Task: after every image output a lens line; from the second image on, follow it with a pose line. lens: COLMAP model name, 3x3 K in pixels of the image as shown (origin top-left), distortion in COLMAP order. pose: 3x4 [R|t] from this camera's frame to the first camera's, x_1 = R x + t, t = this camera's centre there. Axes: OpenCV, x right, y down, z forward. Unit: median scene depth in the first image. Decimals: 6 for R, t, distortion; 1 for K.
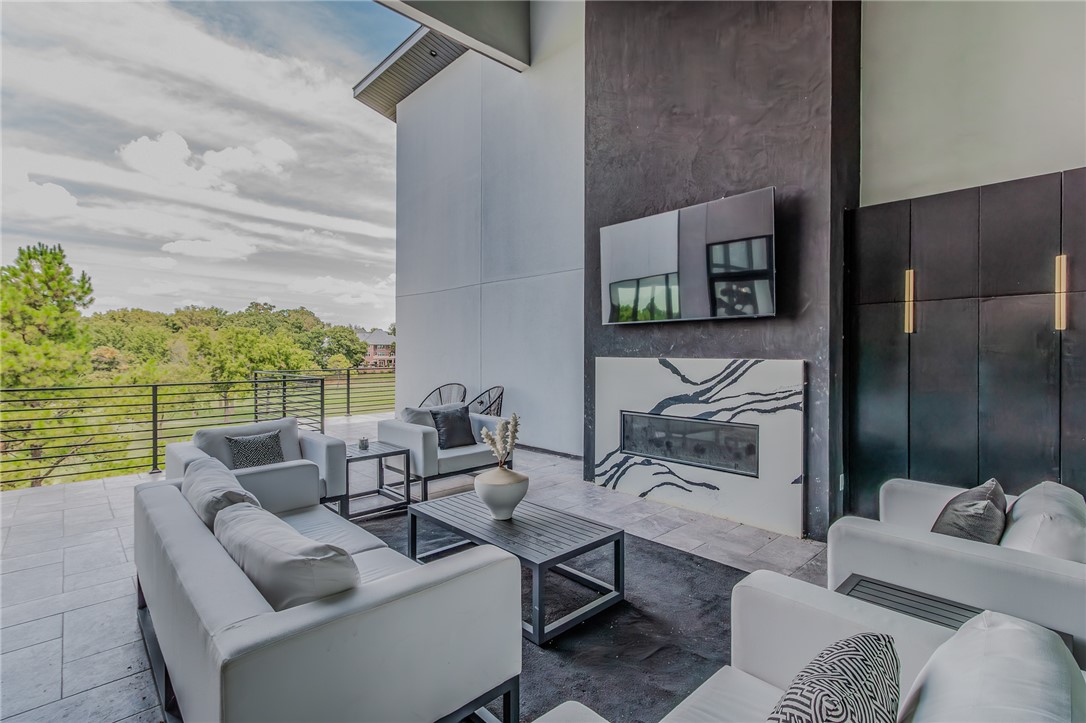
lens RADIAL K [[503.8, 0, 538.6], [0, 503.8, 354.7], [0, 0, 1]] dist [0.001795, -0.000425]
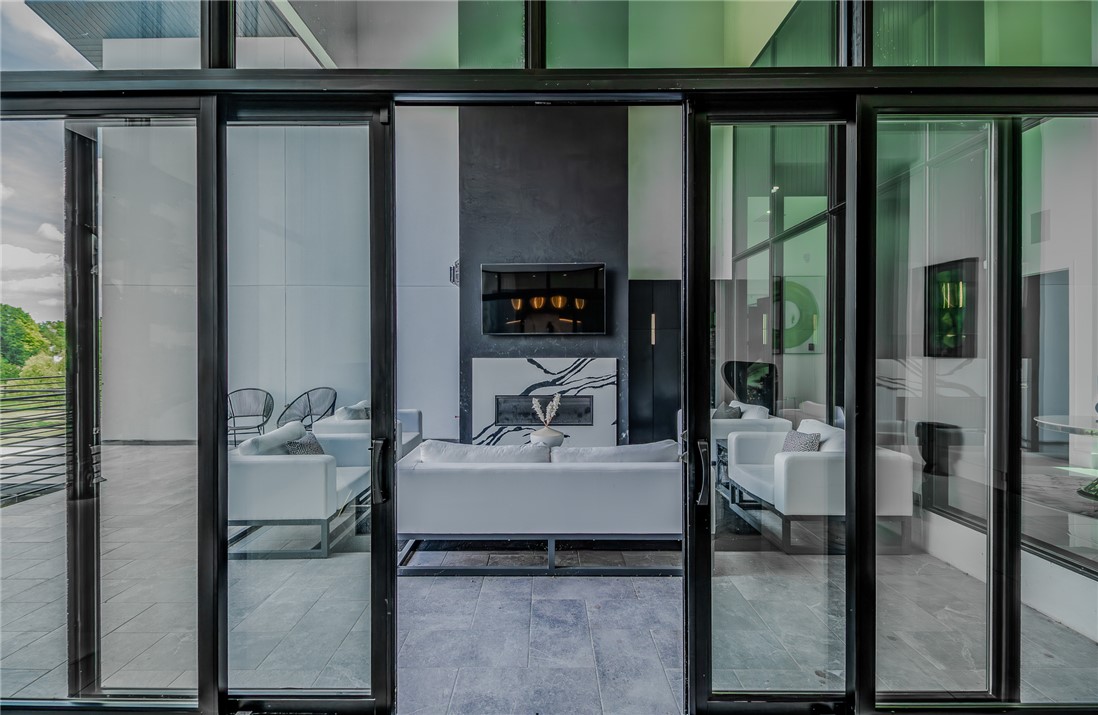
lens RADIAL K [[503.1, 0, 544.7], [0, 503.1, 355.7], [0, 0, 1]] dist [0.005157, 0.000372]
pose [[0.685777, -0.008584, 0.727762, -0.884226], [0.007658, 0.999960, 0.004579, -0.007776], [-0.727772, 0.002433, 0.685815, -0.076187]]
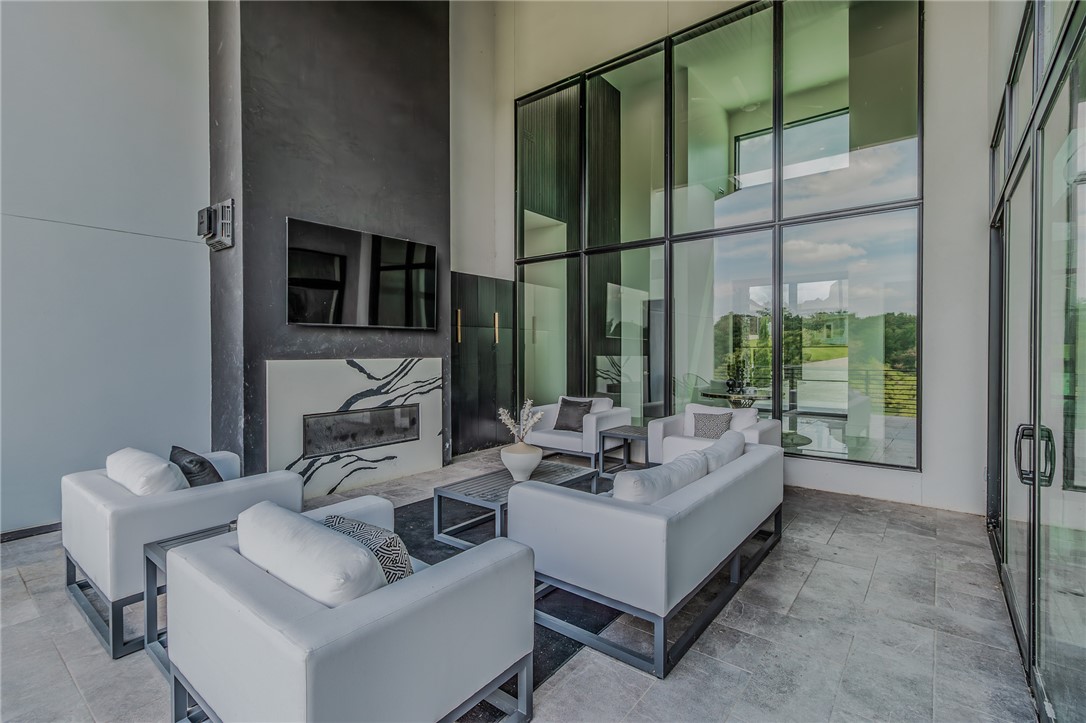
lens RADIAL K [[503.8, 0, 542.7], [0, 503.8, 356.9], [0, 0, 1]] dist [0.001795, -0.000425]
pose [[-0.145022, -0.012666, 0.989347, -0.978720], [0.011014, 0.999835, 0.014415, -0.010508], [-0.989367, 0.012987, -0.144859, 0.793054]]
